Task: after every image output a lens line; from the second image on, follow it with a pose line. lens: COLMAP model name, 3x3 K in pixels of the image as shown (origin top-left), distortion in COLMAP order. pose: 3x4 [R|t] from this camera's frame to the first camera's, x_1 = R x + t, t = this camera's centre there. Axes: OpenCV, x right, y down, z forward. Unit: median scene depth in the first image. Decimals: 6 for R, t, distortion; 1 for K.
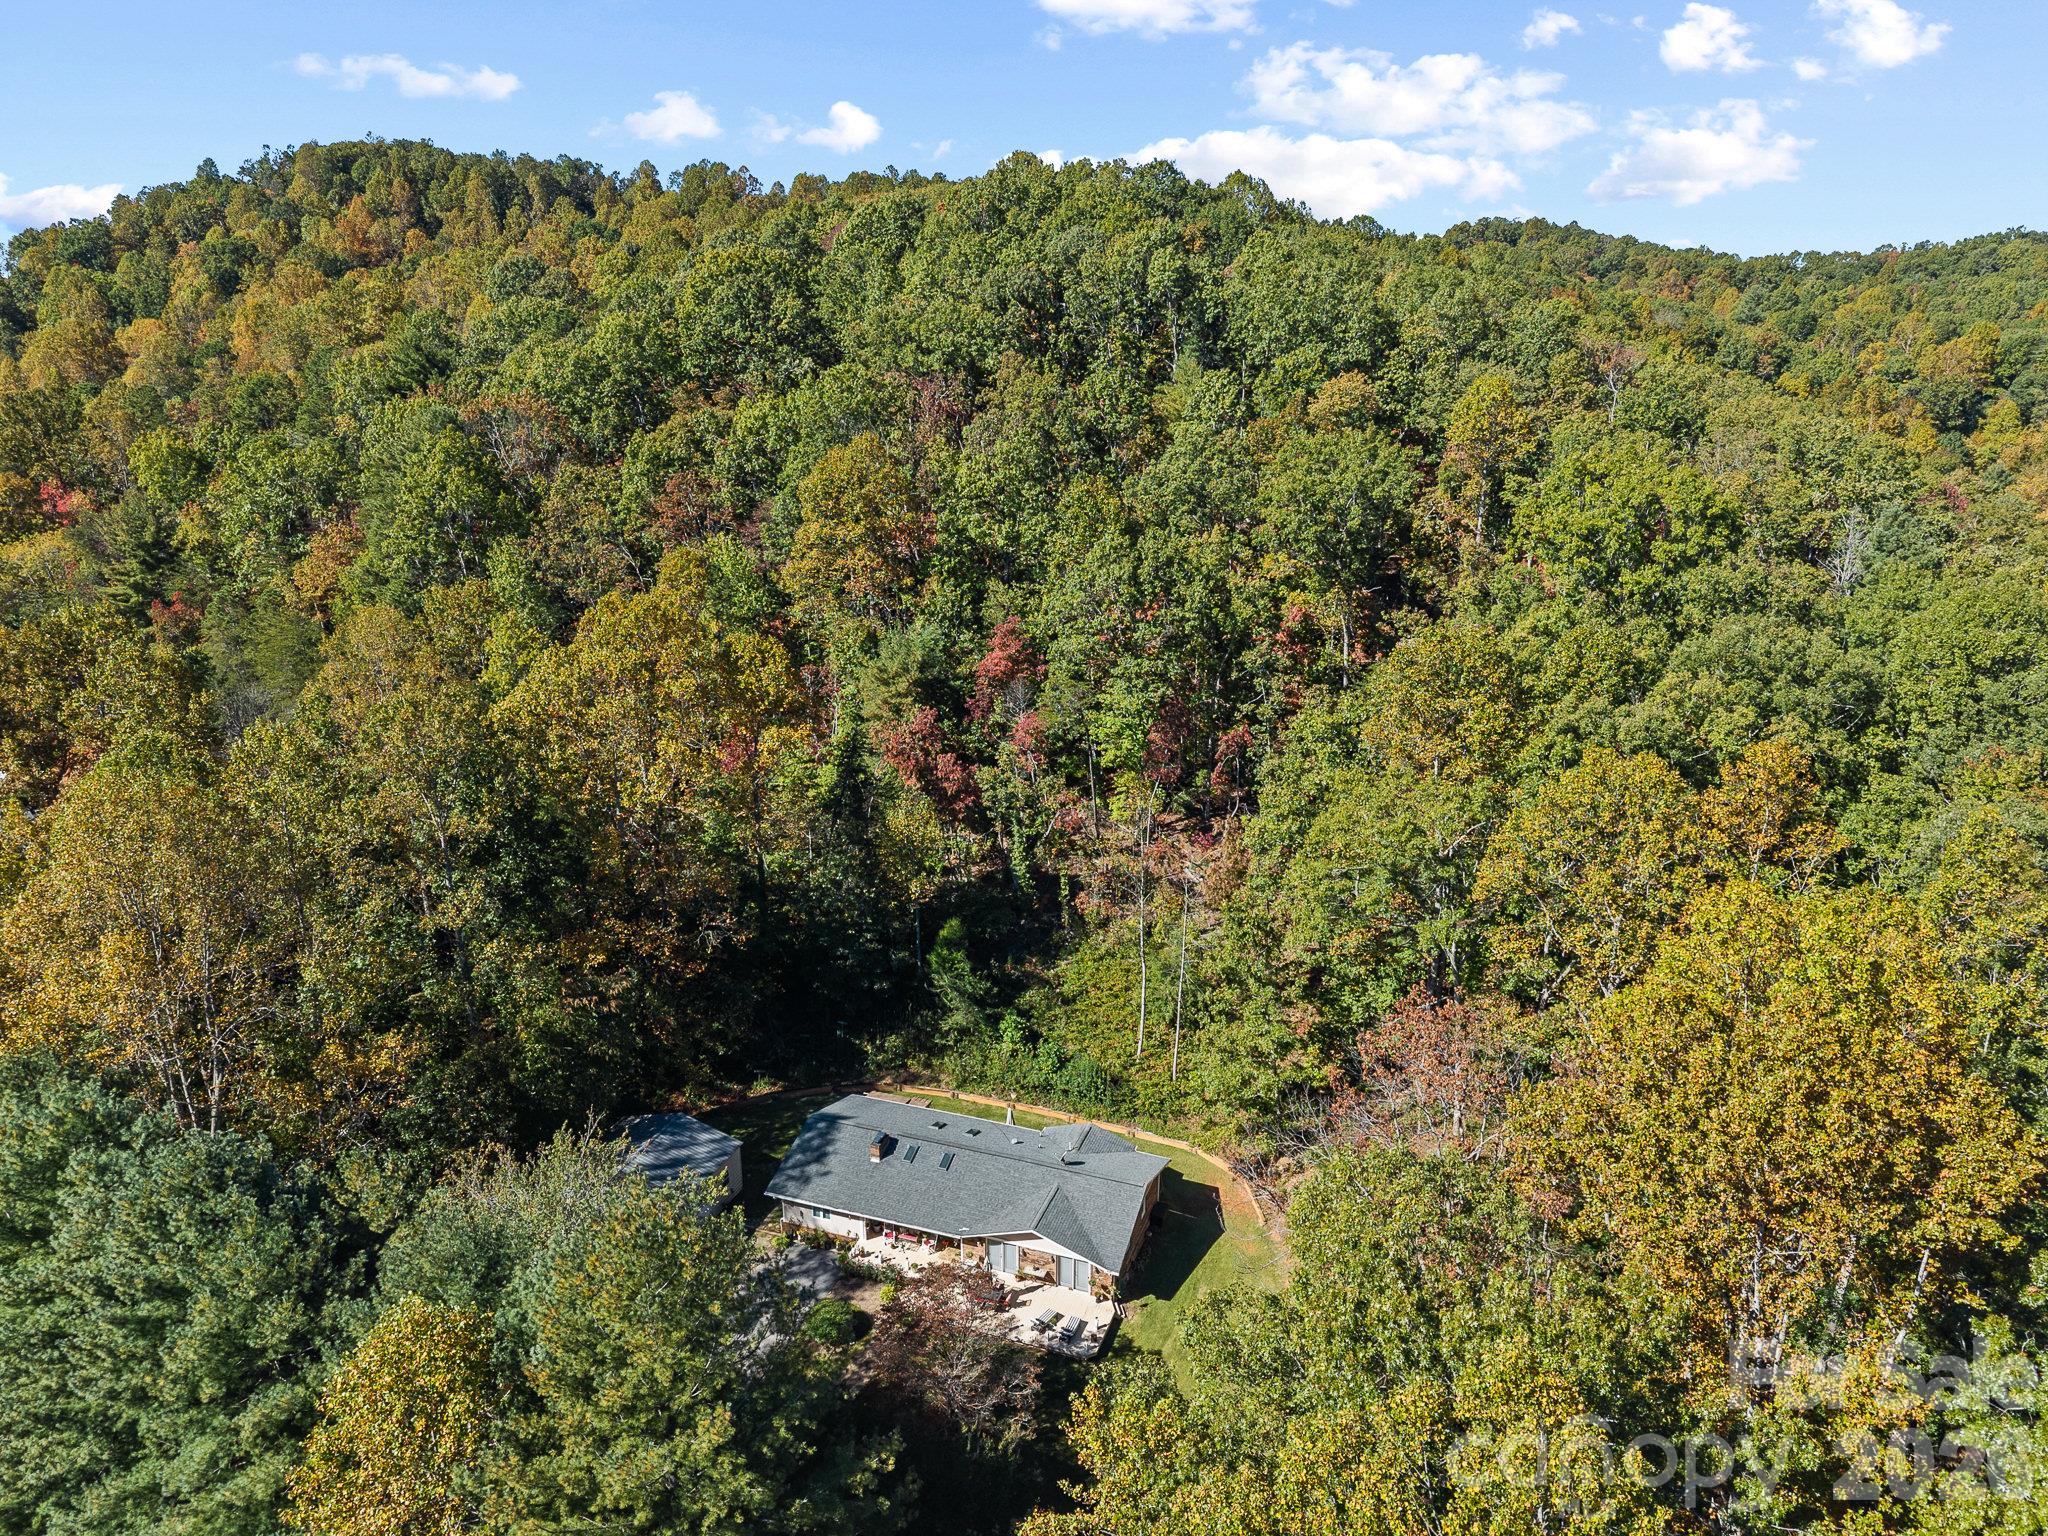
lens RADIAL K [[1397.7, 0, 1024.0], [0, 1397.7, 768.0], [0, 0, 1]] dist [0.004647, -0.001911]
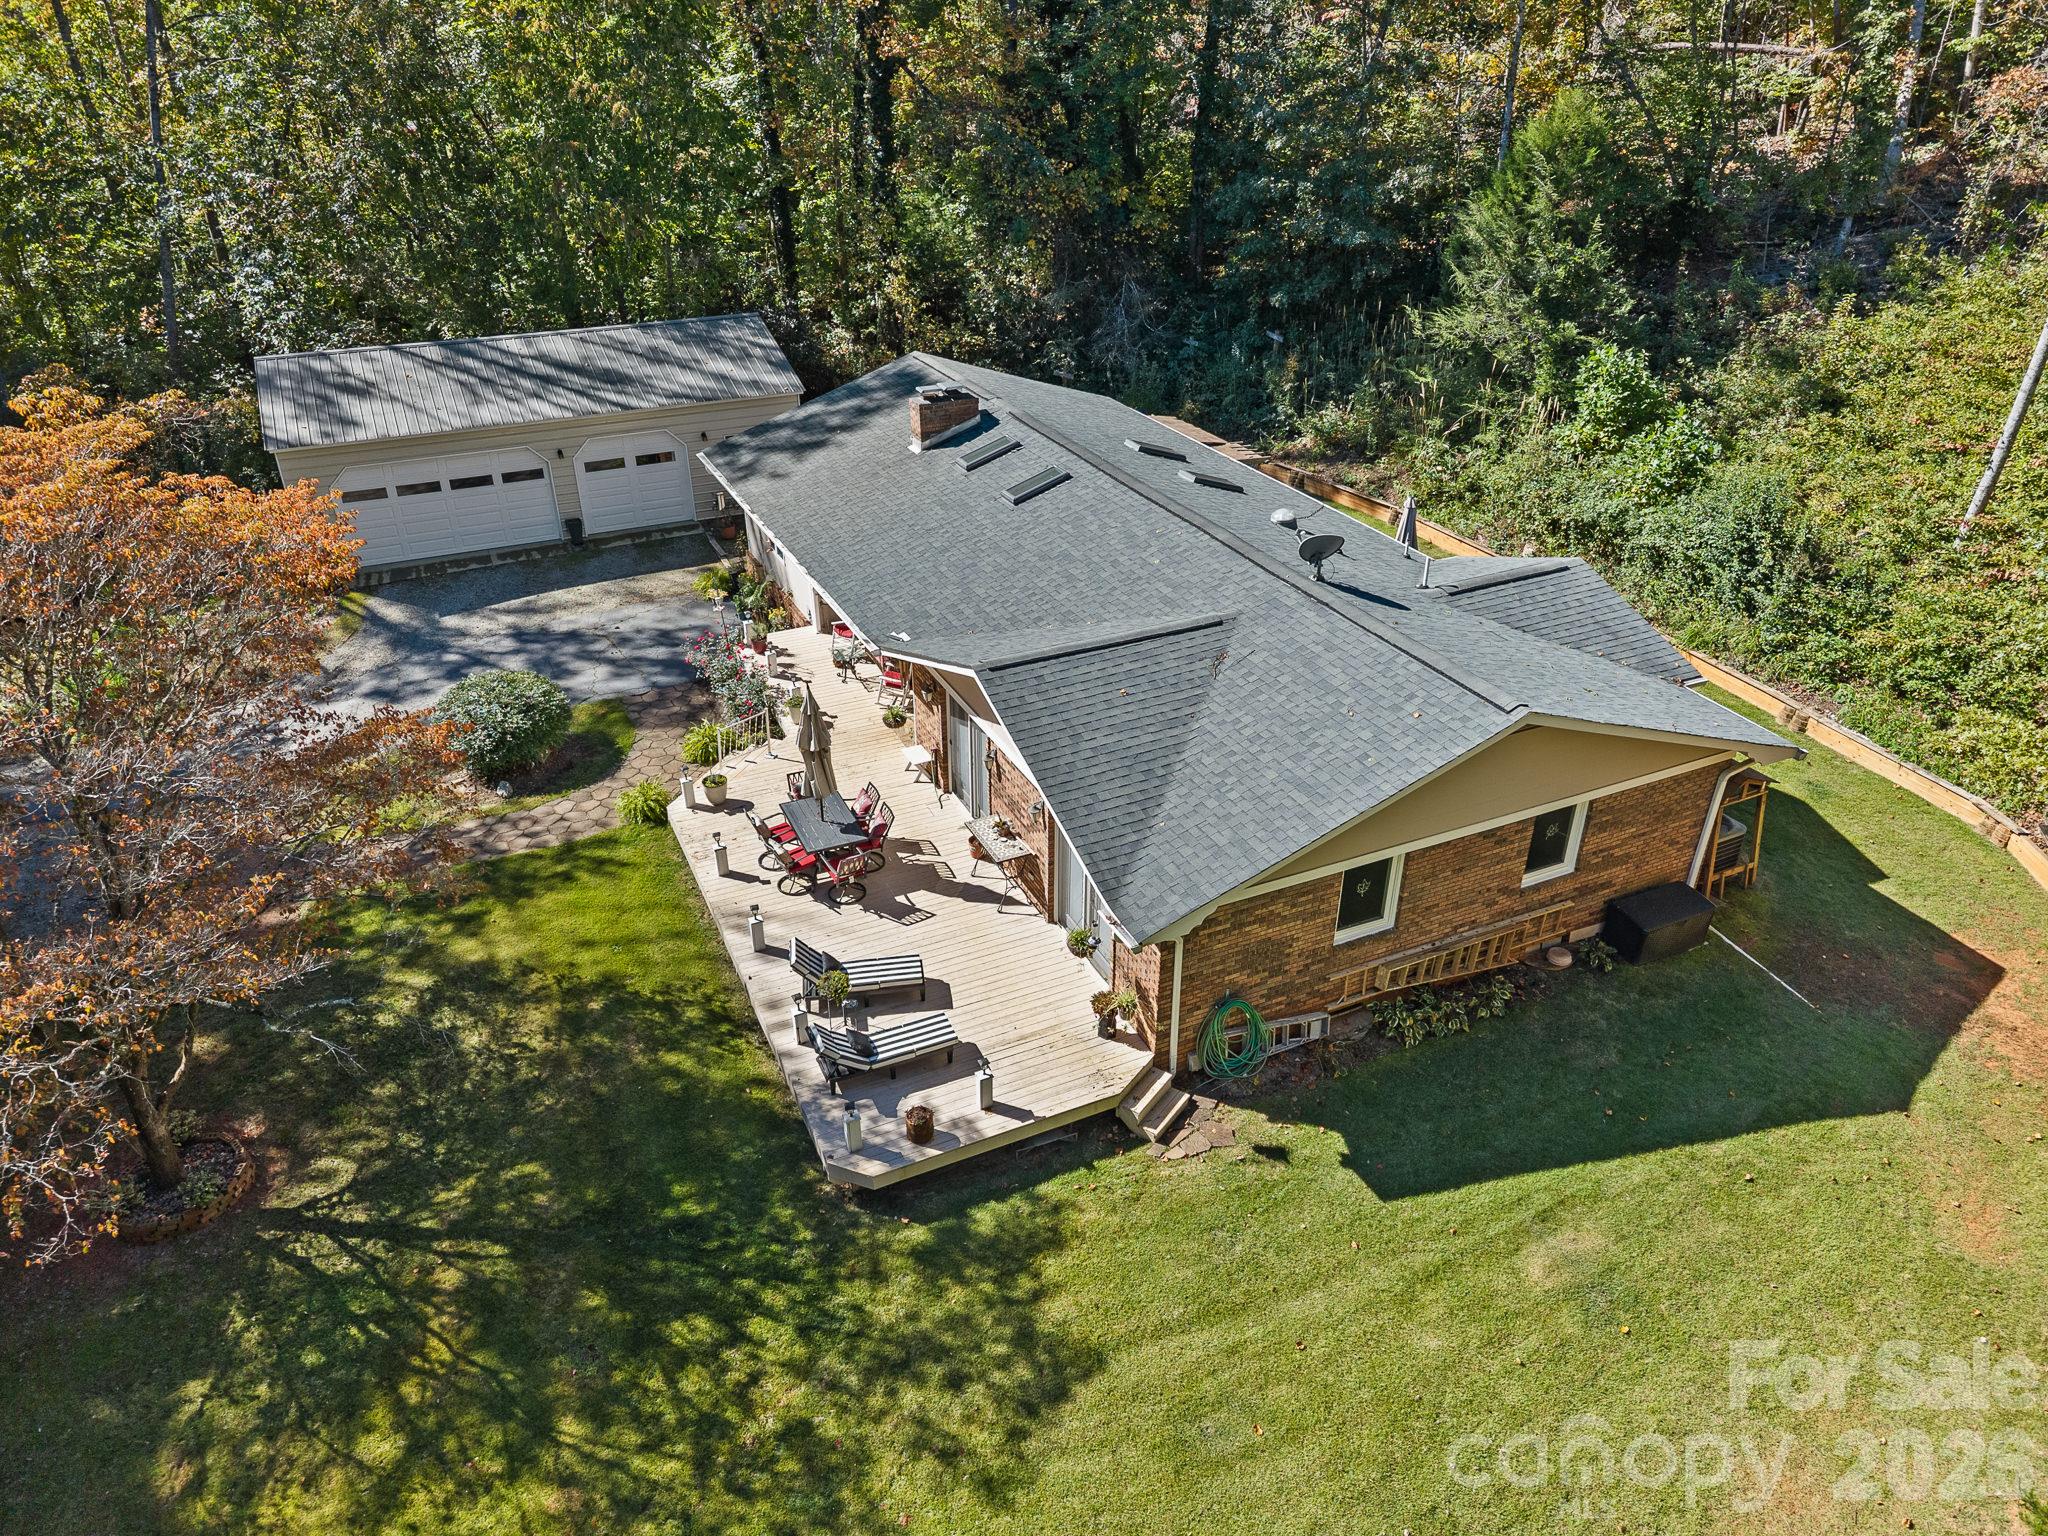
lens RADIAL K [[1397.7, 0, 1024.0], [0, 1397.7, 768.0], [0, 0, 1]] dist [0.004647, -0.001911]
pose [[0.738866, 0.354542, -0.573042, 0.162174], [-0.215686, 0.930088, 0.297347, 0.264006], [0.638402, -0.096103, 0.763680, 0.792631]]
